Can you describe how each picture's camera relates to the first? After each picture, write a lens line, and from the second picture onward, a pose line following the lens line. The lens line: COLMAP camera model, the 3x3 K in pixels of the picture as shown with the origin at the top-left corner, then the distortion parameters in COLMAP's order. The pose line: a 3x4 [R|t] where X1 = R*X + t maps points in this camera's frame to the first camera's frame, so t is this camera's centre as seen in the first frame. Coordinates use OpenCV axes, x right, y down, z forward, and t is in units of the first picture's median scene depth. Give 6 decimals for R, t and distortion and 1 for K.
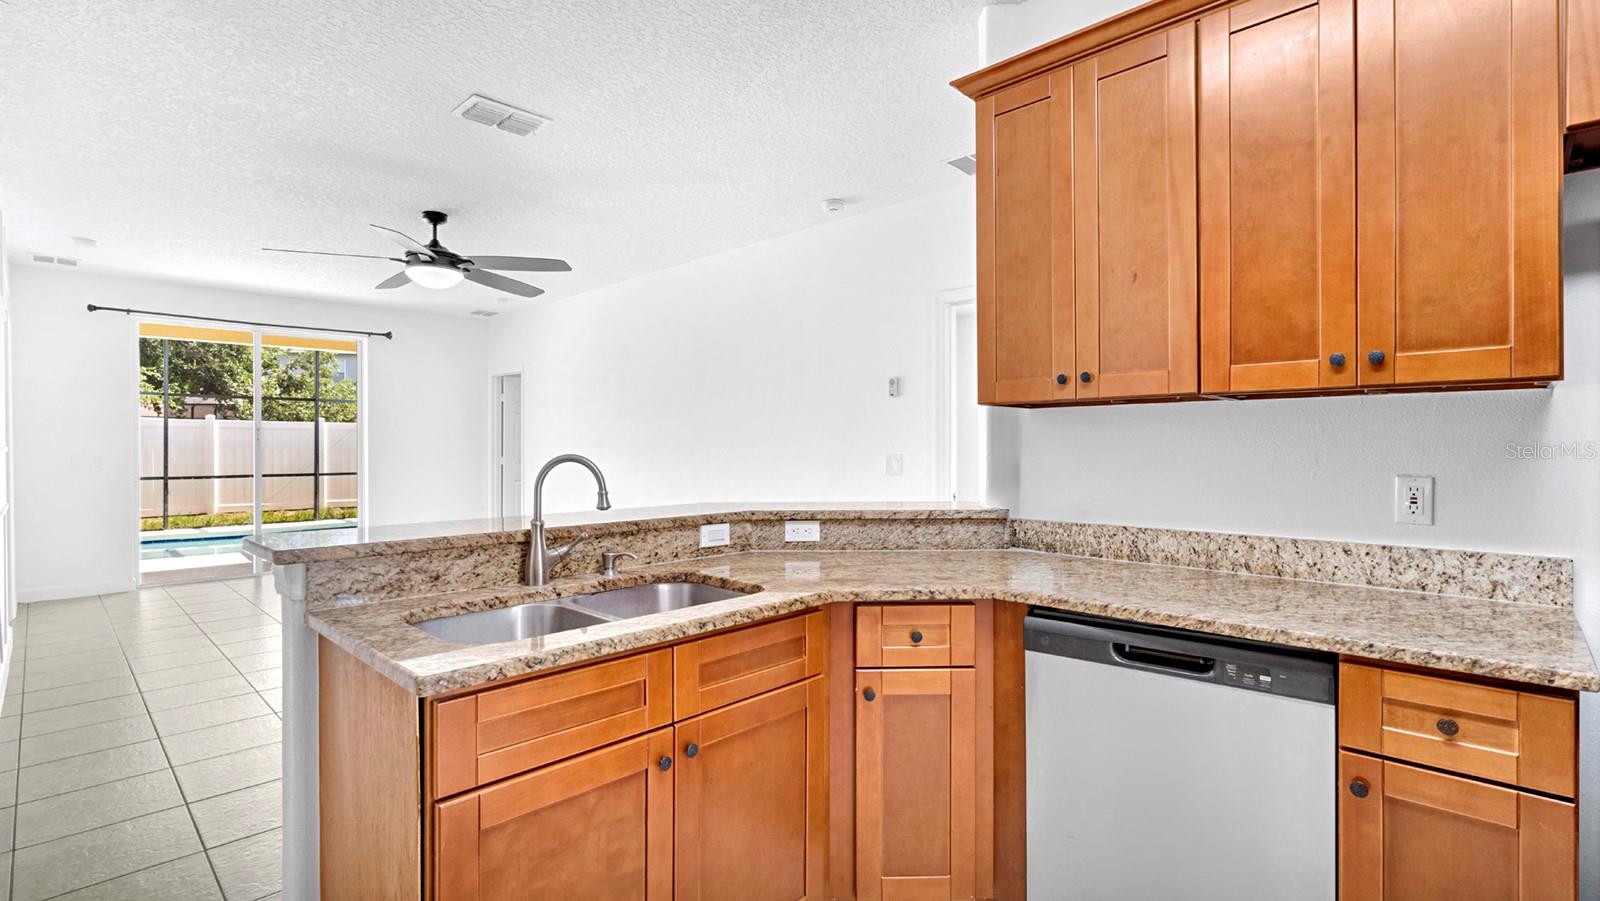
lens RADIAL K [[741.2, 0, 788.8], [0, 741.2, 447.8], [0, 0, 1]] dist [-0.000026, -0.000155]
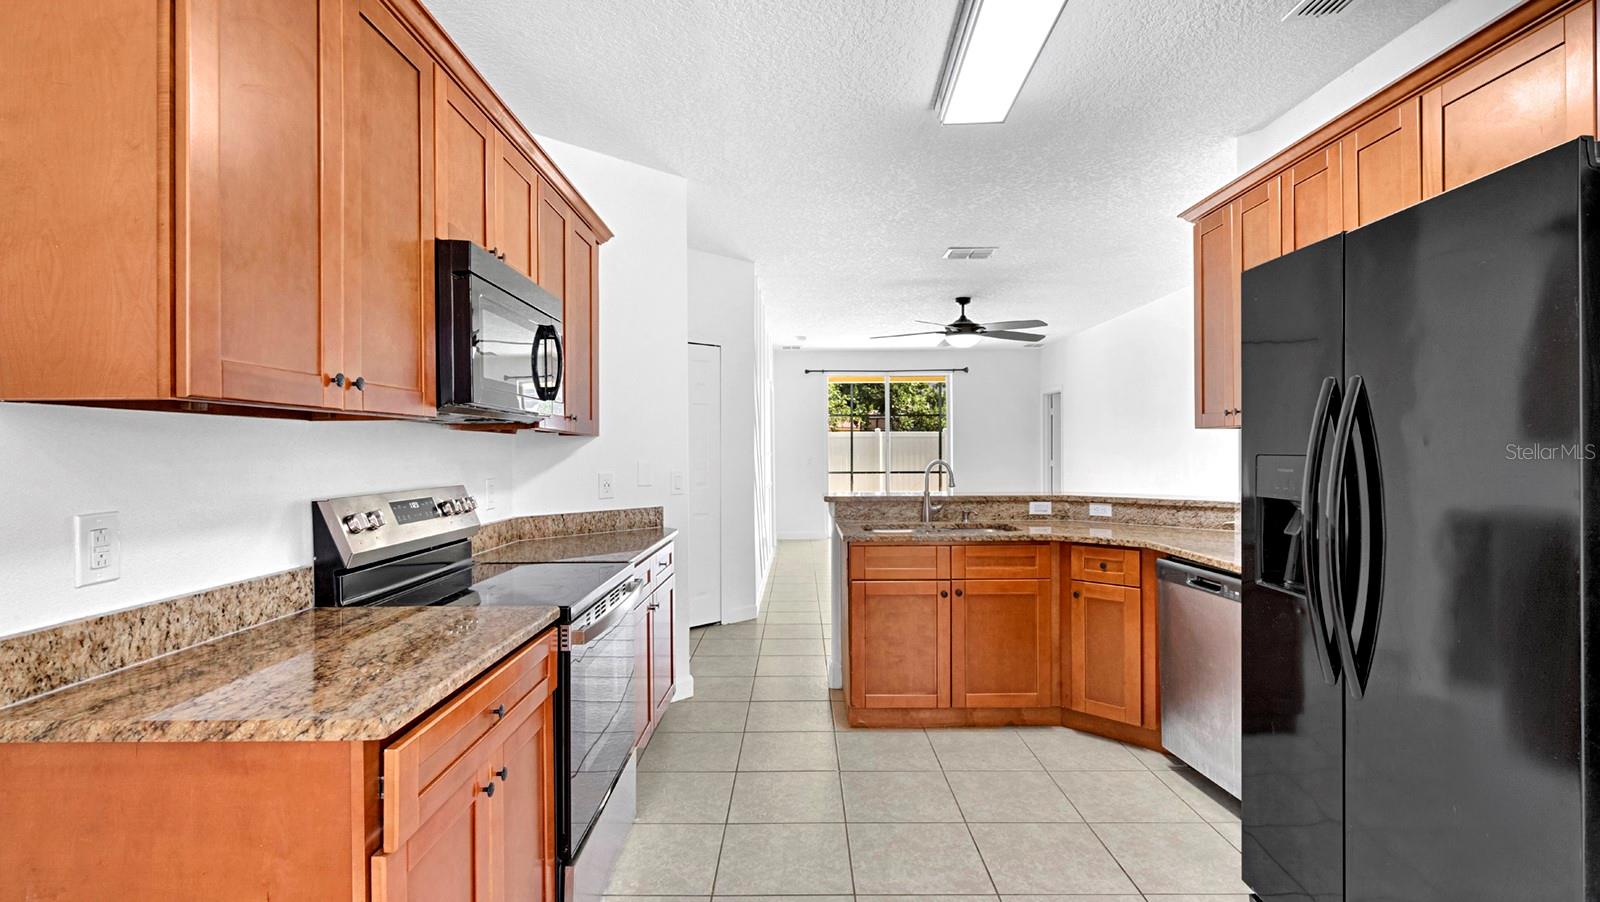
lens RADIAL K [[734.7, 0, 788.0], [0, 734.7, 450.8], [0, 0, 1]] dist [-0.008896, 0.001595]
pose [[0.692020, -0.000732, -0.721878, 0.686252], [0.001710, 0.999998, 0.000624, -0.015245], [0.721876, -0.001666, 0.692020, -0.560552]]
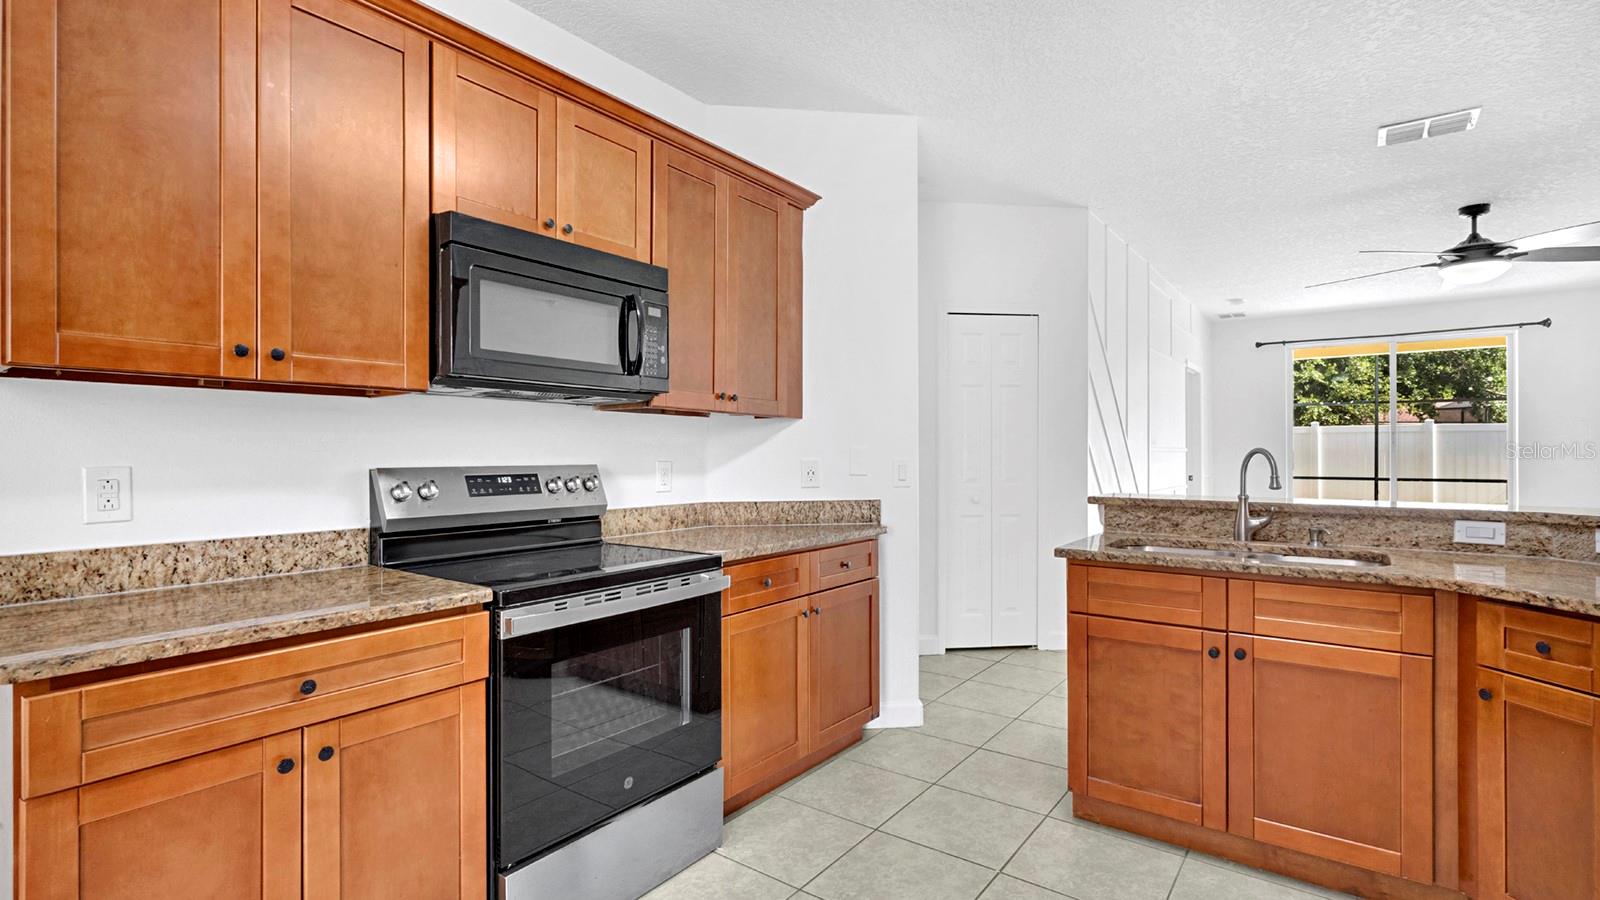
lens RADIAL K [[741.2, 0, 793.2], [0, 741.2, 452.3], [0, 0, 1]] dist [-0.000026, -0.000155]
pose [[0.133309, 0.002053, -0.991072, 0.712657], [-0.003143, 0.999994, 0.001648, 0.013311], [0.991070, 0.002895, 0.133314, -0.021647]]
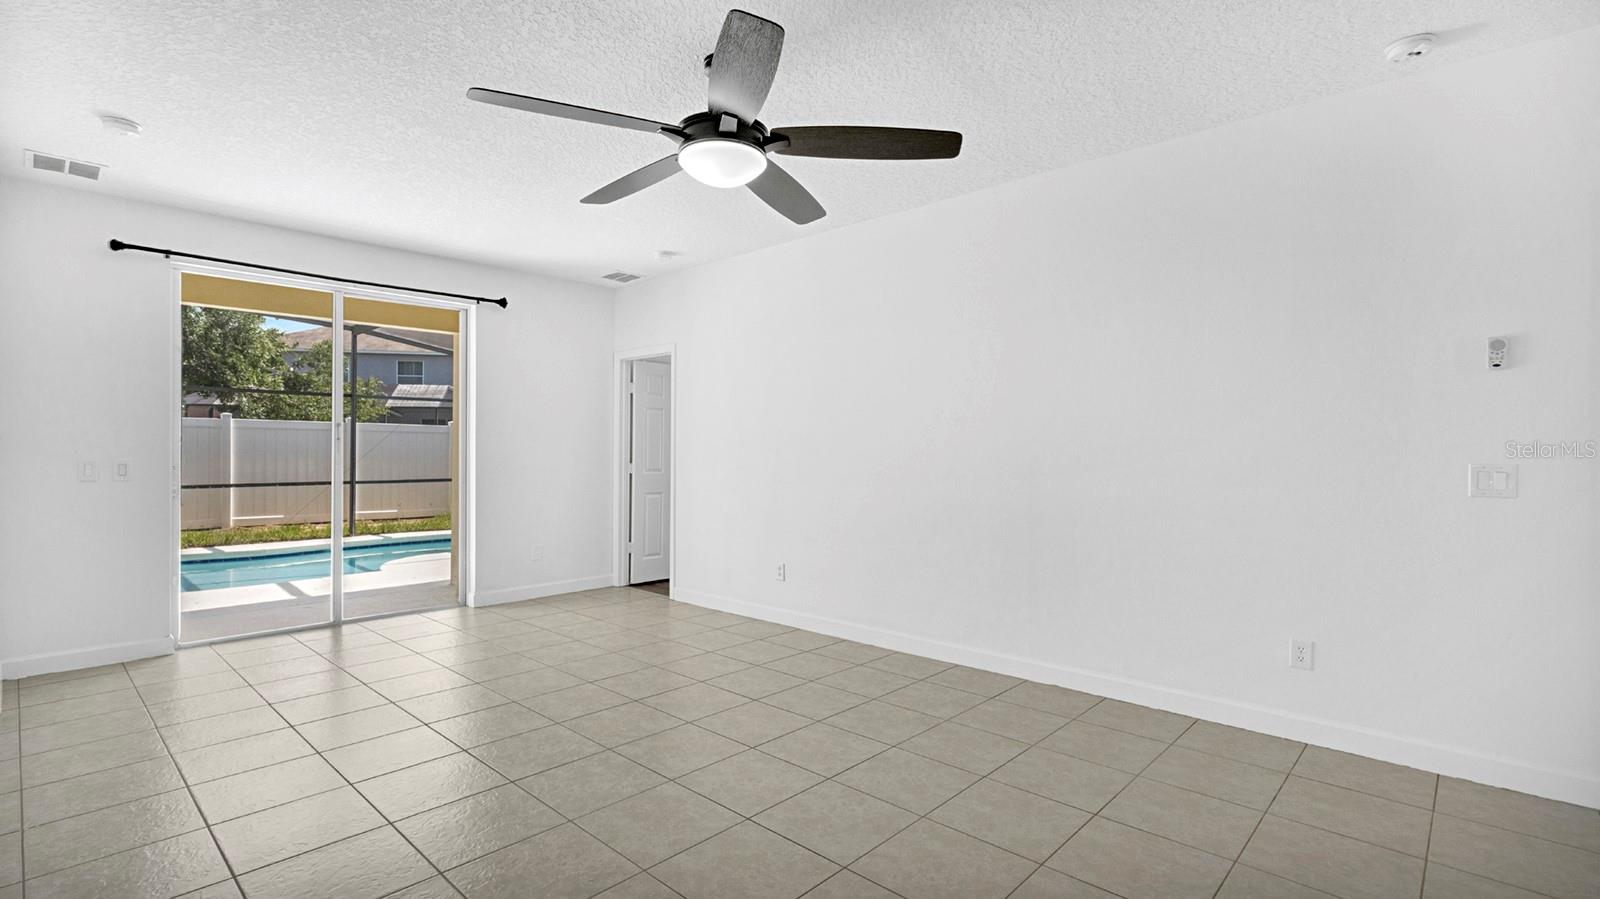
lens RADIAL K [[741.2, 0, 794.8], [0, 741.2, 449.1], [0, 0, 1]] dist [-0.000026, -0.000155]
pose [[0.999796, 0.006034, 0.019267, -0.843555], [-0.005878, 0.999949, -0.008186, 0.008762], [-0.019316, 0.008071, 0.999781, 0.786272]]
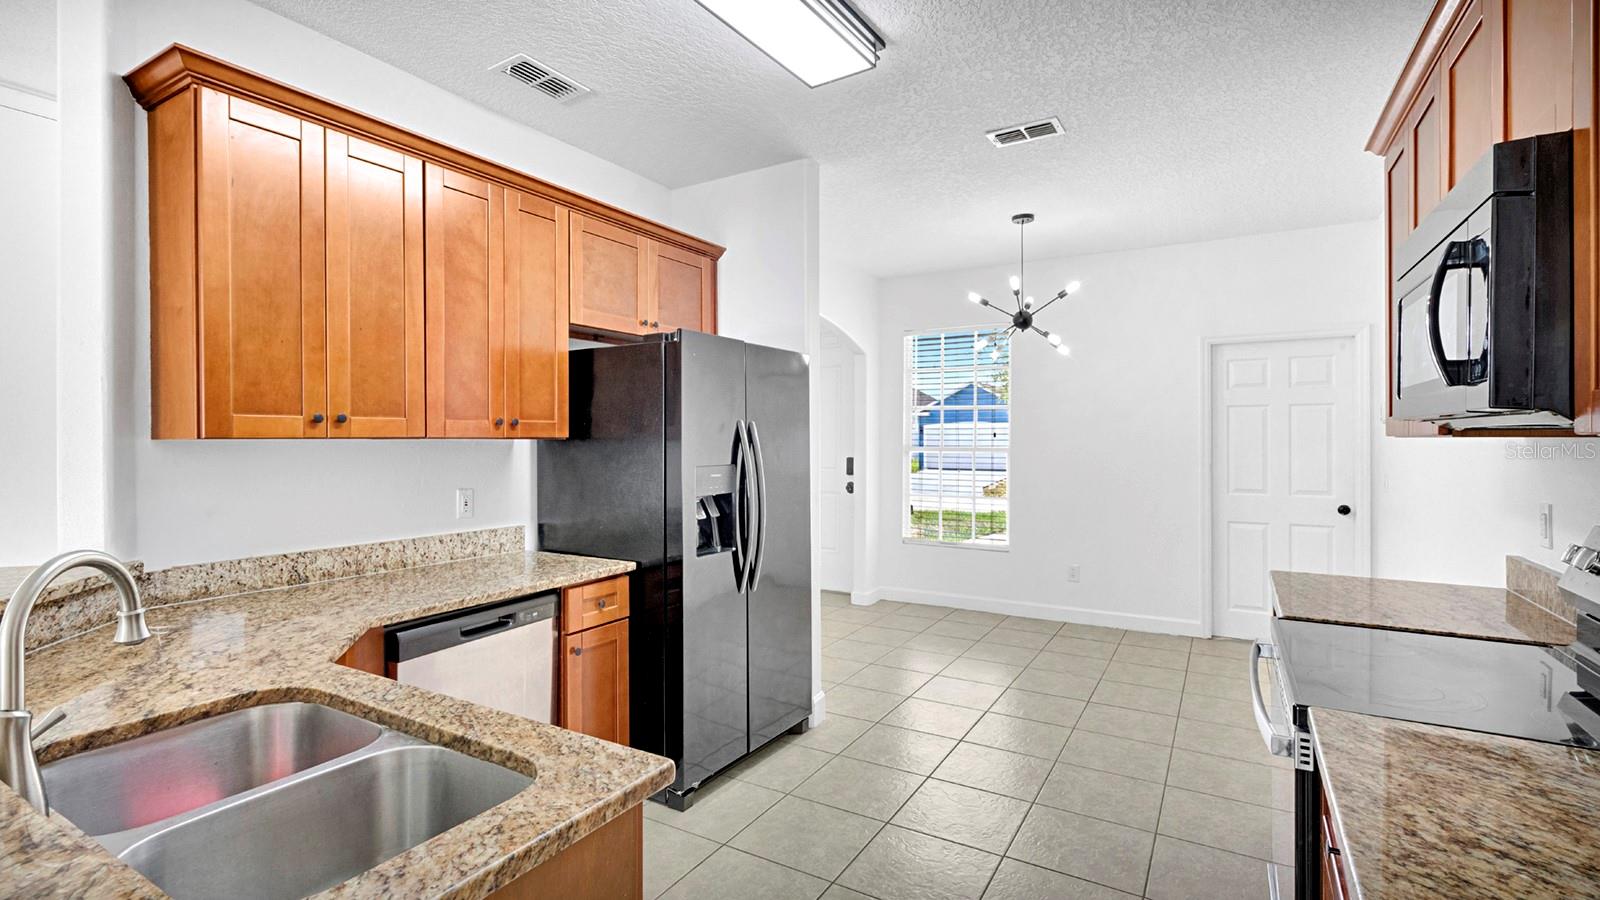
lens RADIAL K [[741.2, 0, 799.9], [0, 741.2, 441.8], [0, 0, 1]] dist [-0.000026, -0.000155]
pose [[-0.248650, -0.002159, 0.968591, -0.682266], [0.002574, 0.999993, 0.002890, -0.050427], [-0.968590, 0.003212, -0.248642, 0.497742]]
